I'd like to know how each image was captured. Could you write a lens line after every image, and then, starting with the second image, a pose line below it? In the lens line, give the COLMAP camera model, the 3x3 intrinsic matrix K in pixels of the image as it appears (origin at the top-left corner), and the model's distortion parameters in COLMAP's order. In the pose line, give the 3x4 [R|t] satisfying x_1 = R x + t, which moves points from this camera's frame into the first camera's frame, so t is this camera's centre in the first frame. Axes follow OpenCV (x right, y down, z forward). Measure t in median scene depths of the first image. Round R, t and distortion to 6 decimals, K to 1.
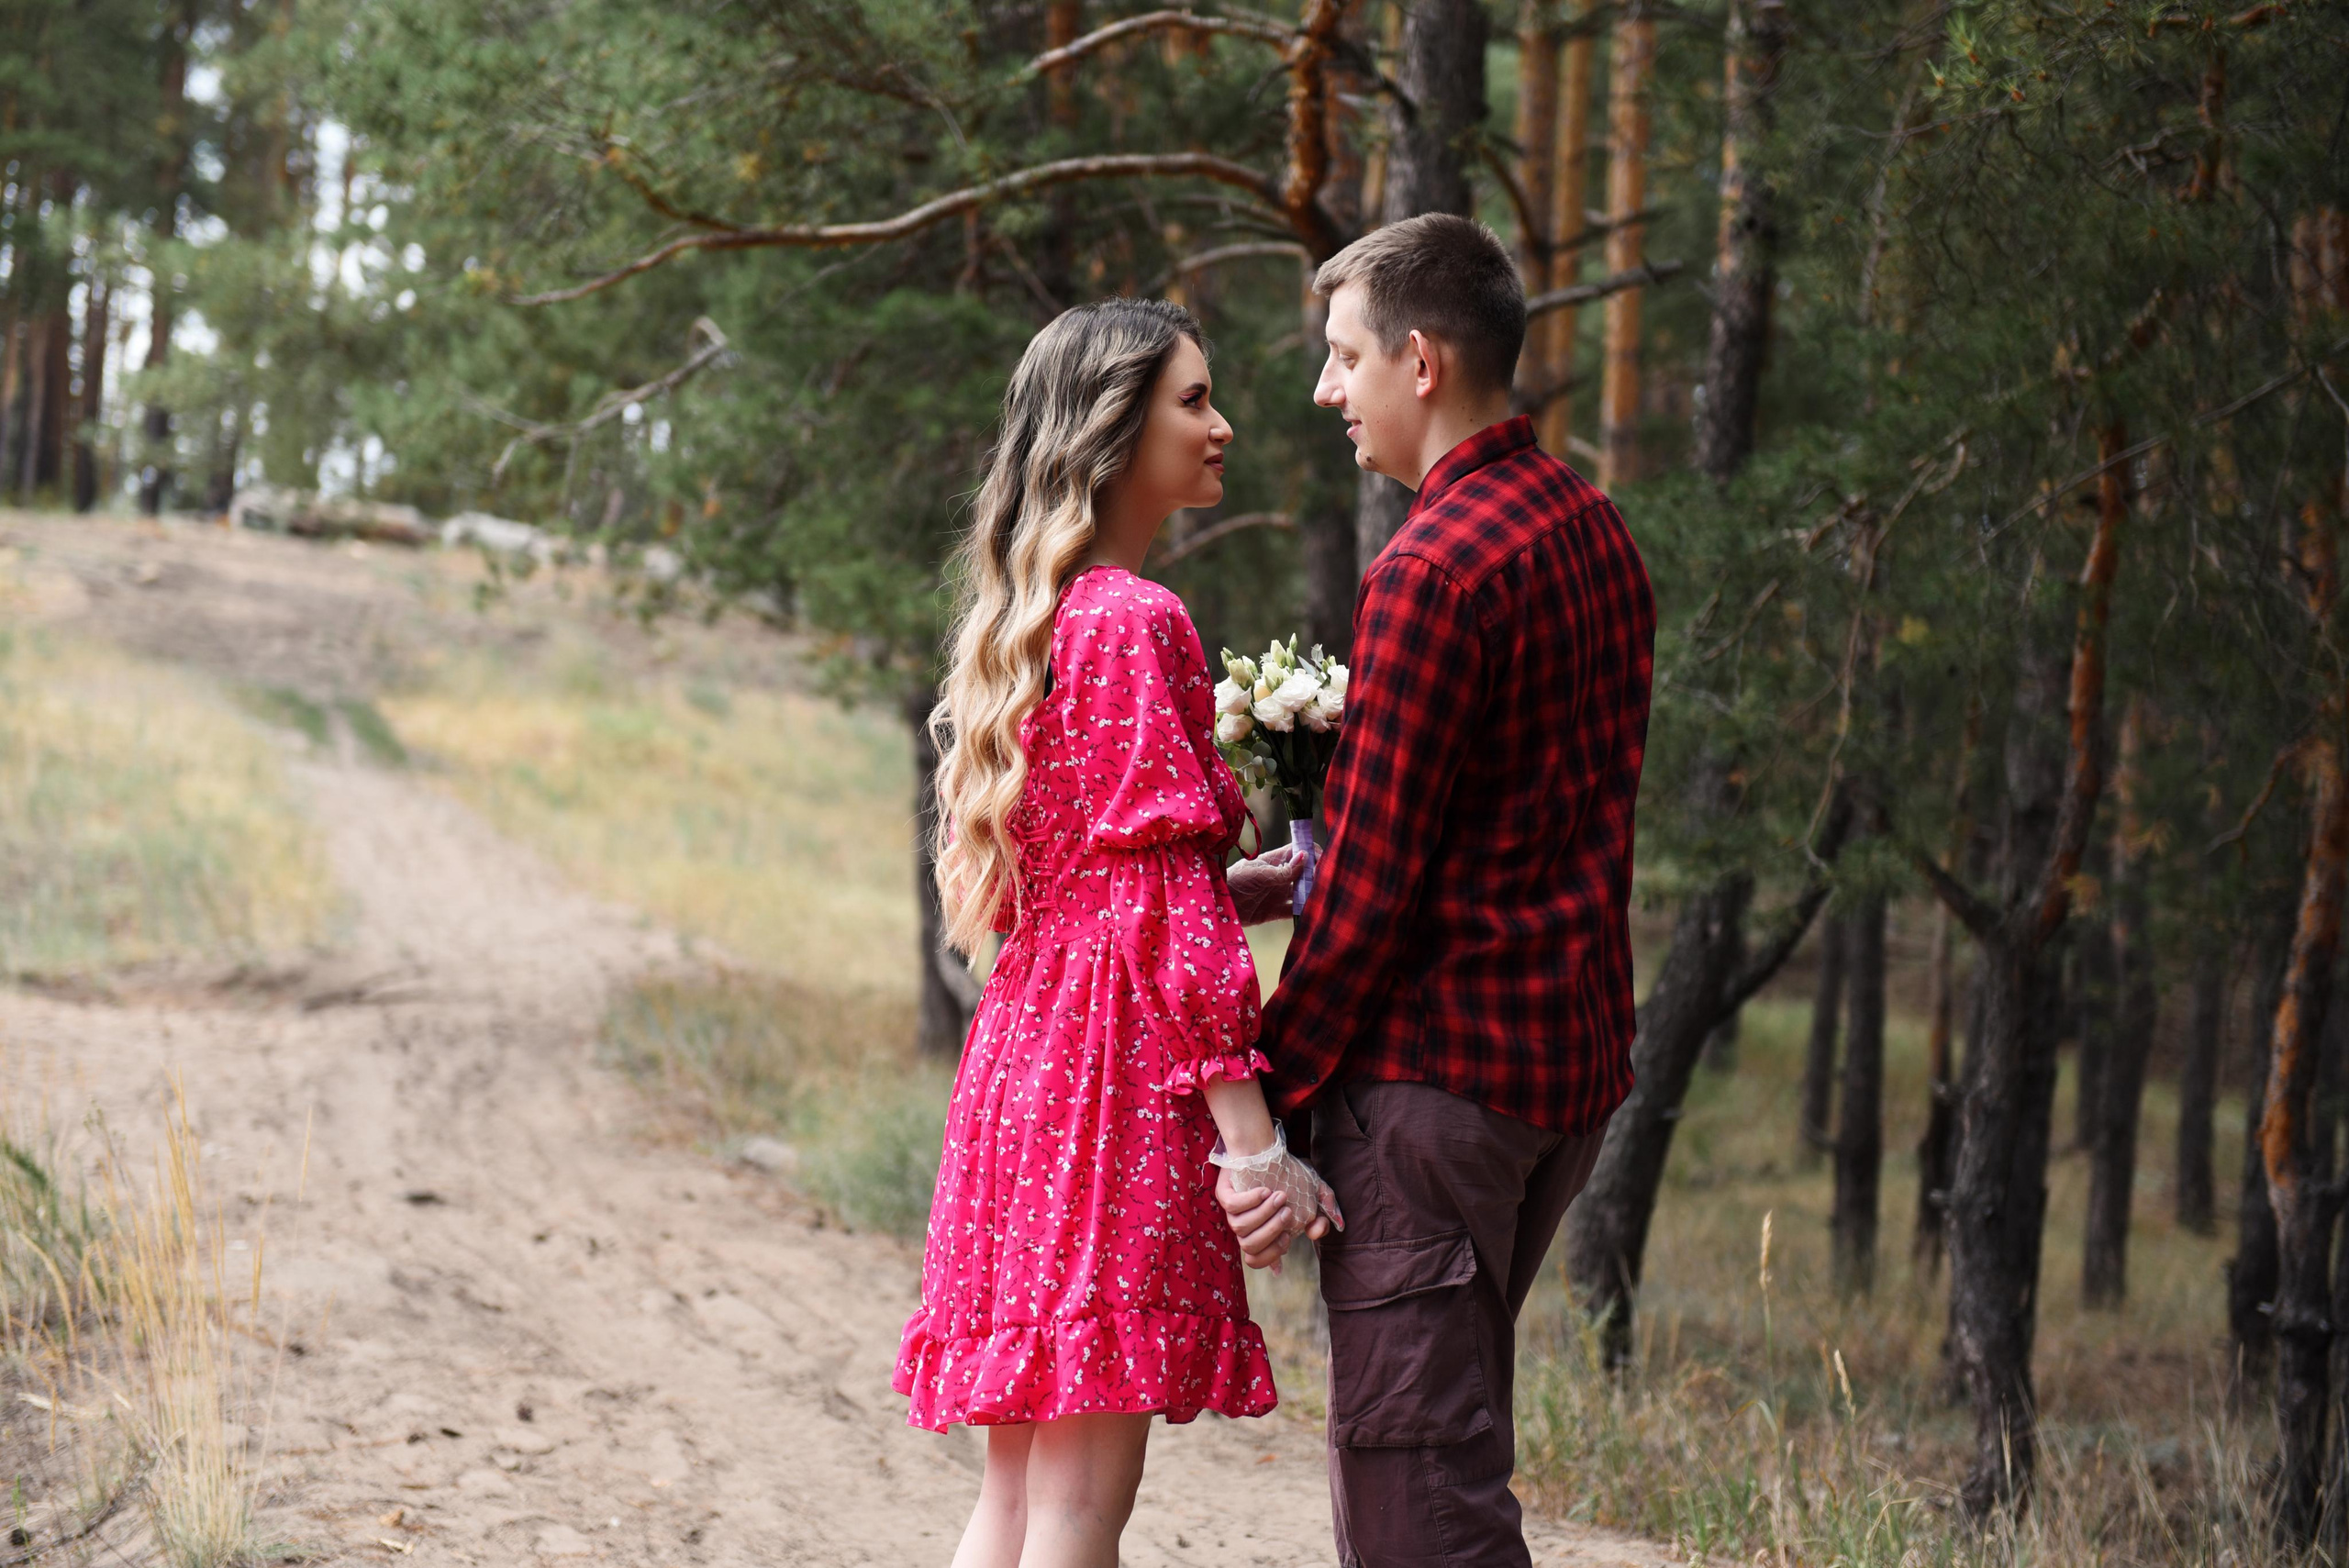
lens RADIAL K [[4539.8, 0, 1174.5], [0, 4539.8, 784.0], [0, 0, 1]] dist [0.118468, 0.164726]
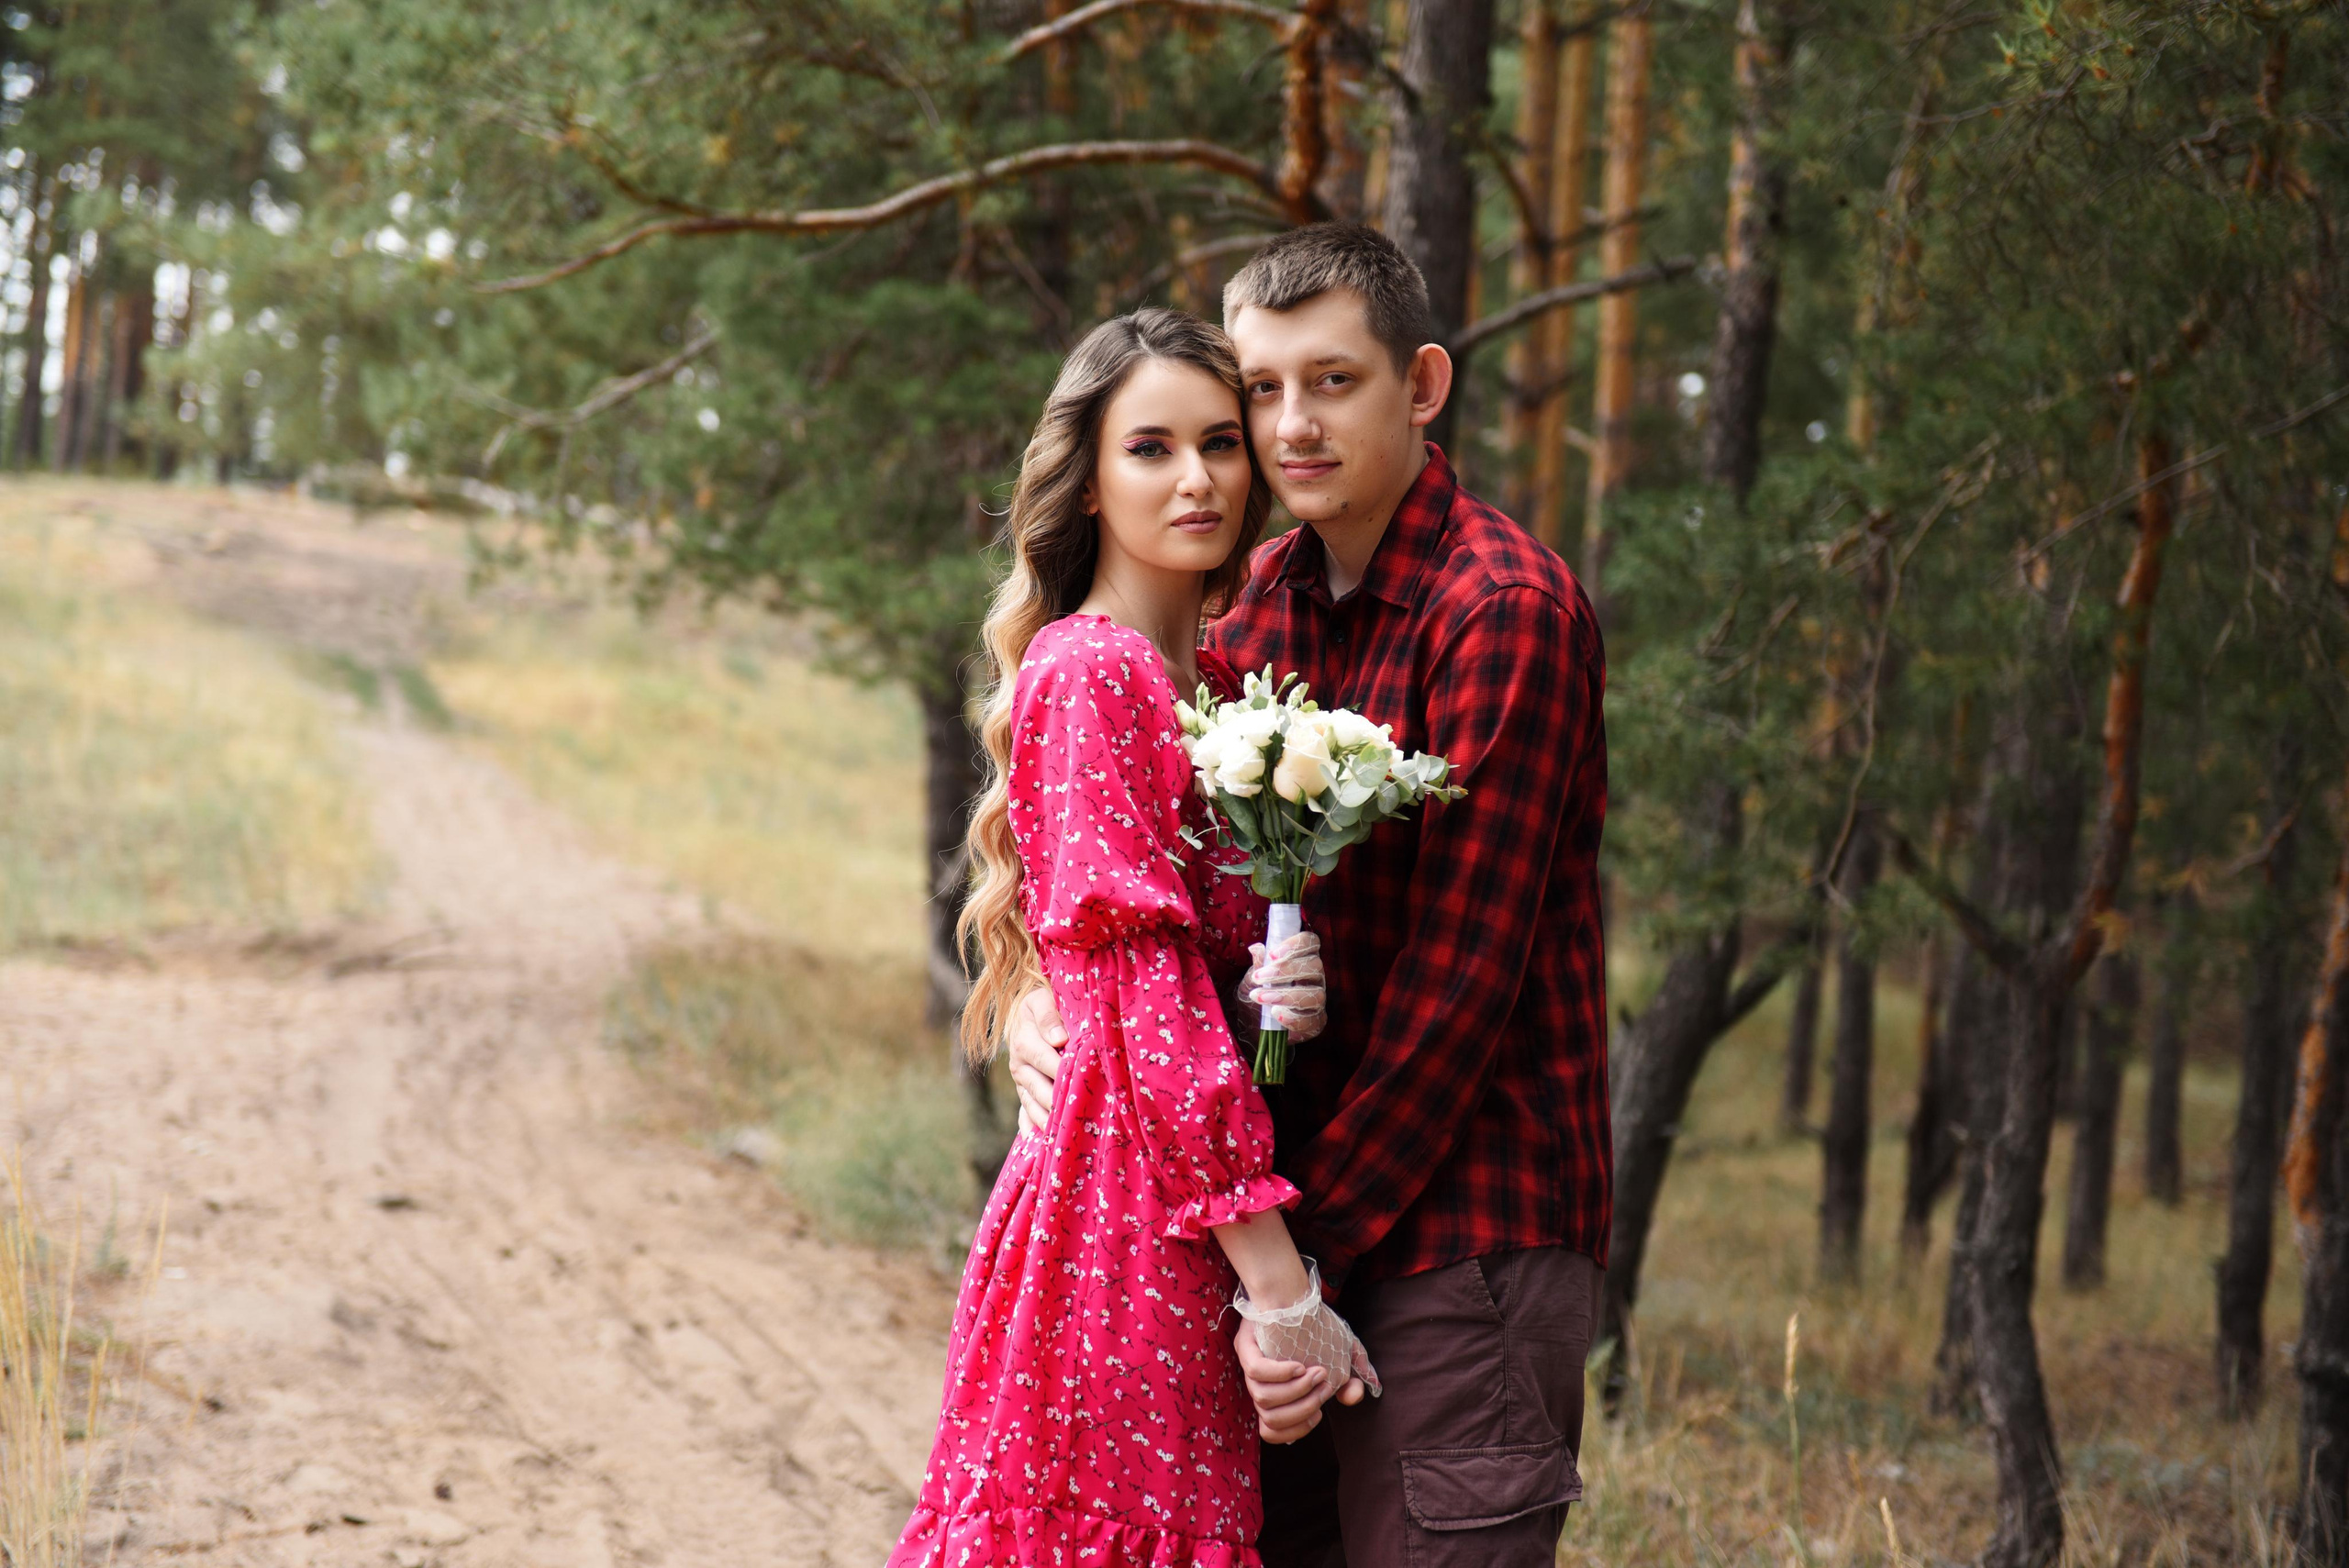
lens RADIAL K [[4107.1, 0, 1174.5], [0, 4107.1, 784.0], [0, 0, 1]] dist [0.159111, -0.054673]
pose [[0.999941, 0.009508, -0.005190, 0.007253], [-0.009439, 0.999867, 0.013309, -0.014264], [0.005316, -0.013259, 0.999898, 0.126660]]
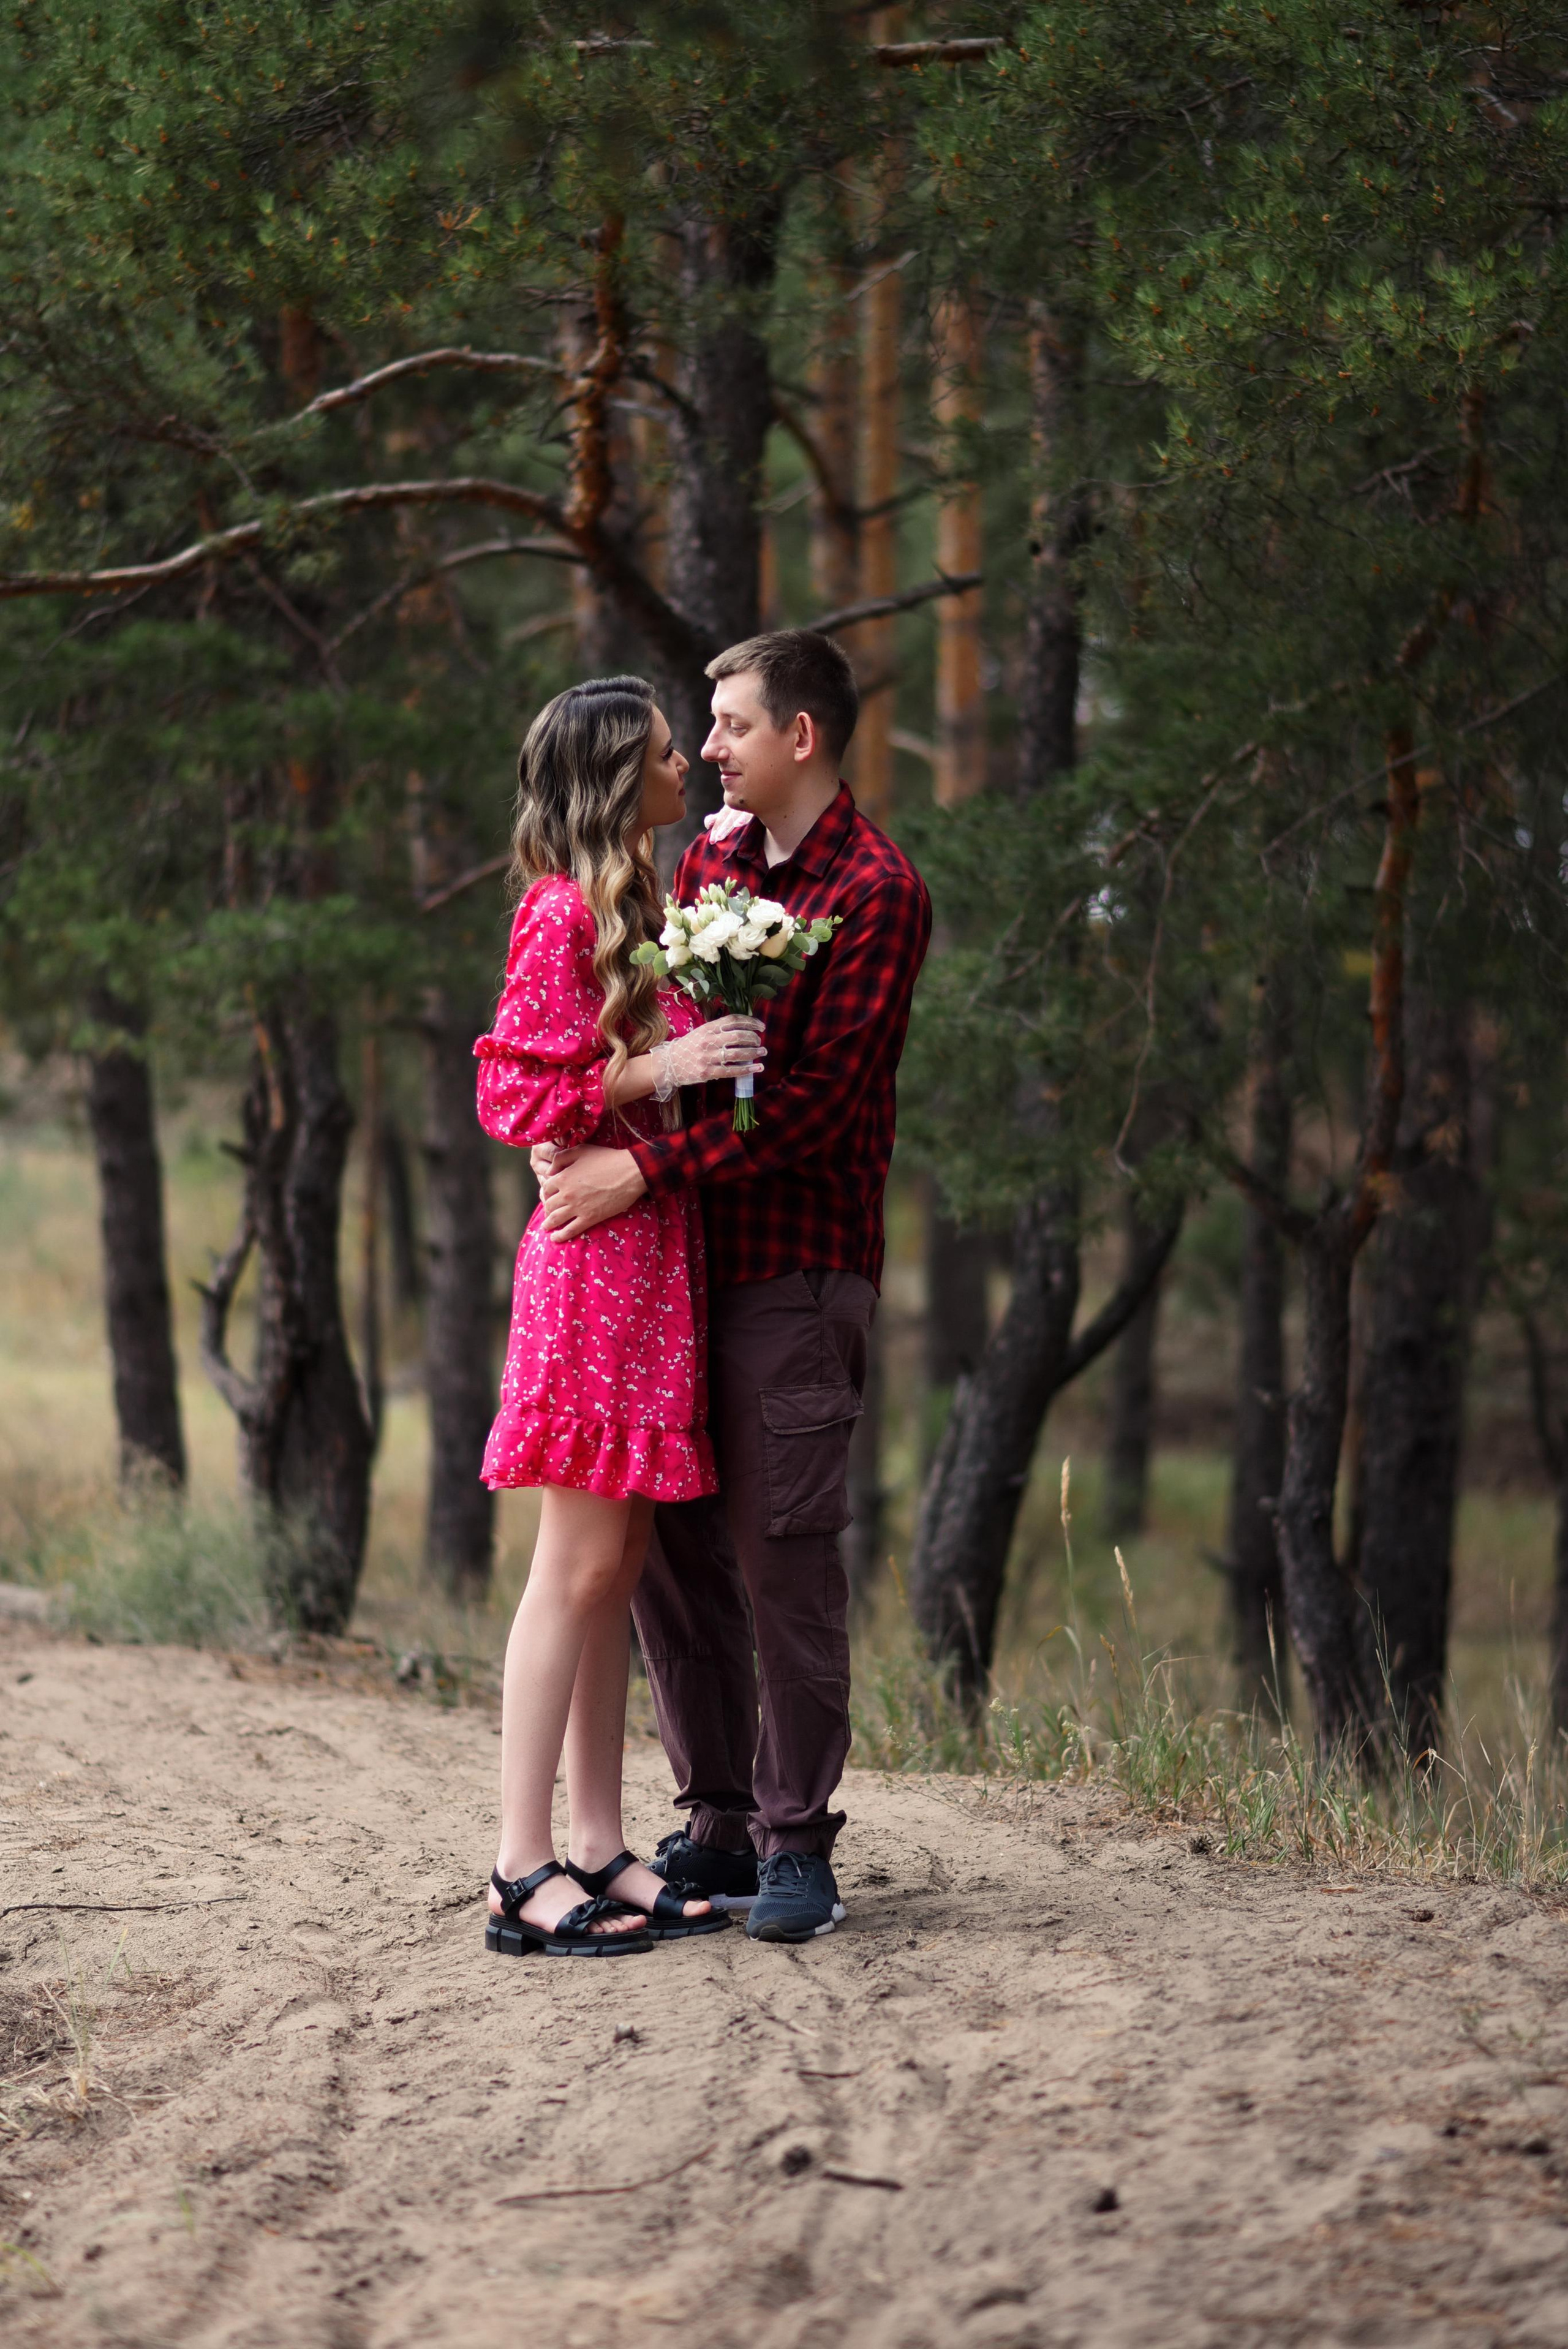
lens RADIAL K [[7525.9, 0, 784.0], [0, 7525.9, 1174.5], [0, 0, 1]] dist [0.199777, 0.693493]
pose [[0.997033, -0.042105, 0.064443, -0.038512], [0.043008, 0.998994, -0.012687, 0.031130], [-0.063844, 0.015421, 0.997841, -0.587516]]
